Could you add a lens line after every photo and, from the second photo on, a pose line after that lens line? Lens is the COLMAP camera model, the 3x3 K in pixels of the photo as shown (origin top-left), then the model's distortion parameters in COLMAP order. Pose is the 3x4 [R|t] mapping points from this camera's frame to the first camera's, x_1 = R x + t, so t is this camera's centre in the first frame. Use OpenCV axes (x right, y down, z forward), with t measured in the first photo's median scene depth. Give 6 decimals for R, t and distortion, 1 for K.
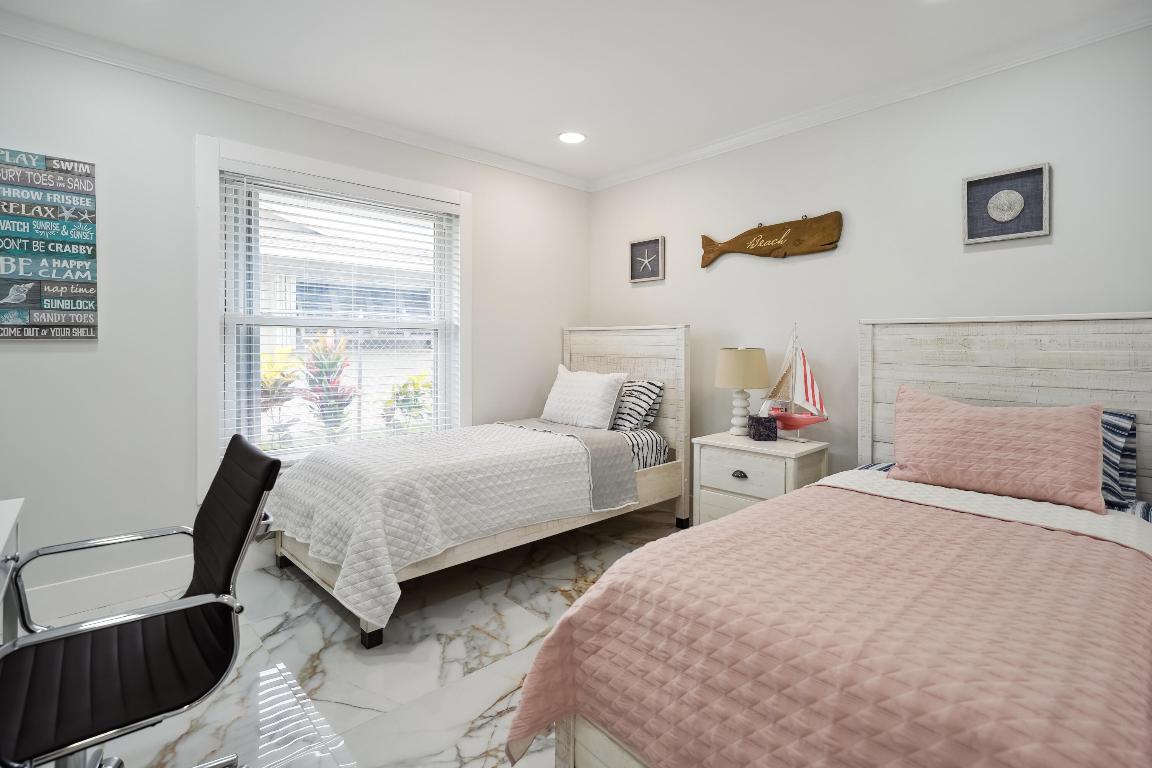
lens RADIAL K [[532.7, 0, 554.5], [0, 532.7, 346.3], [0, 0, 1]] dist [-0.002282, -0.000164]
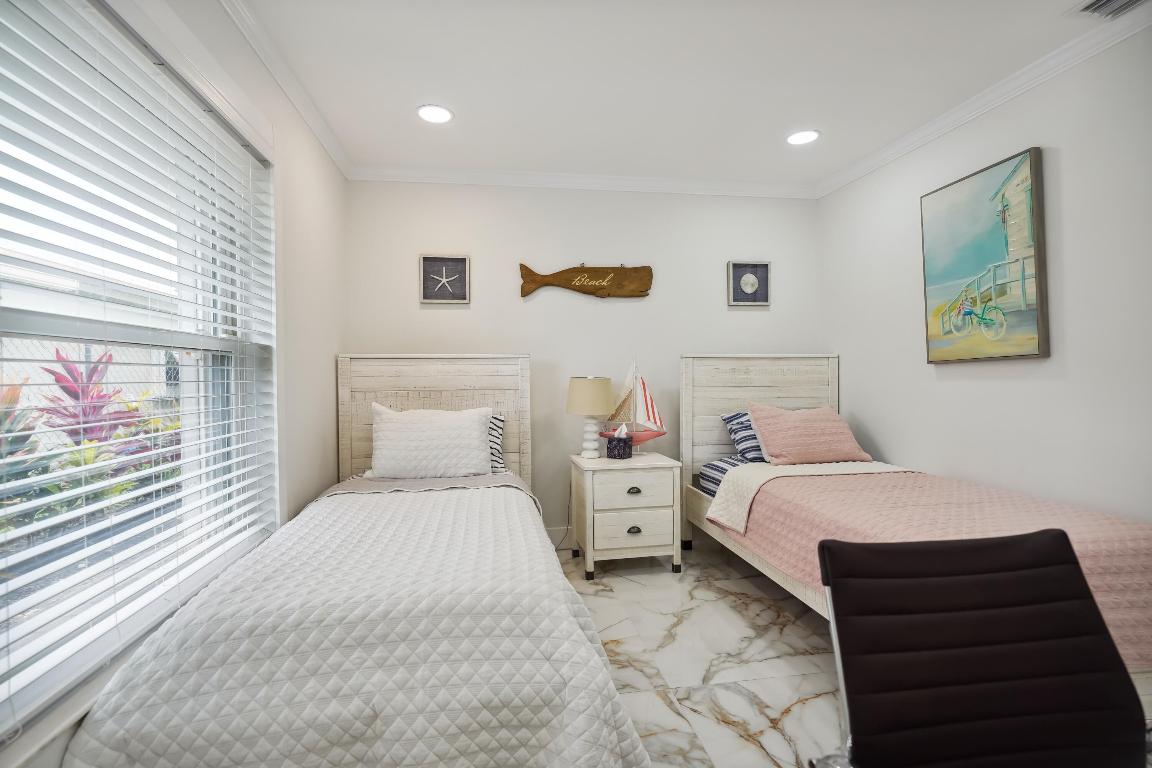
lens RADIAL K [[532.7, 0, 569.4], [0, 532.7, 383.2], [0, 0, 1]] dist [-0.002282, -0.000164]
pose [[0.542986, -0.006354, 0.839718, -0.569329], [0.015965, 0.999869, -0.002758, 0.017801], [-0.839590, 0.014904, 0.543016, 0.452031]]
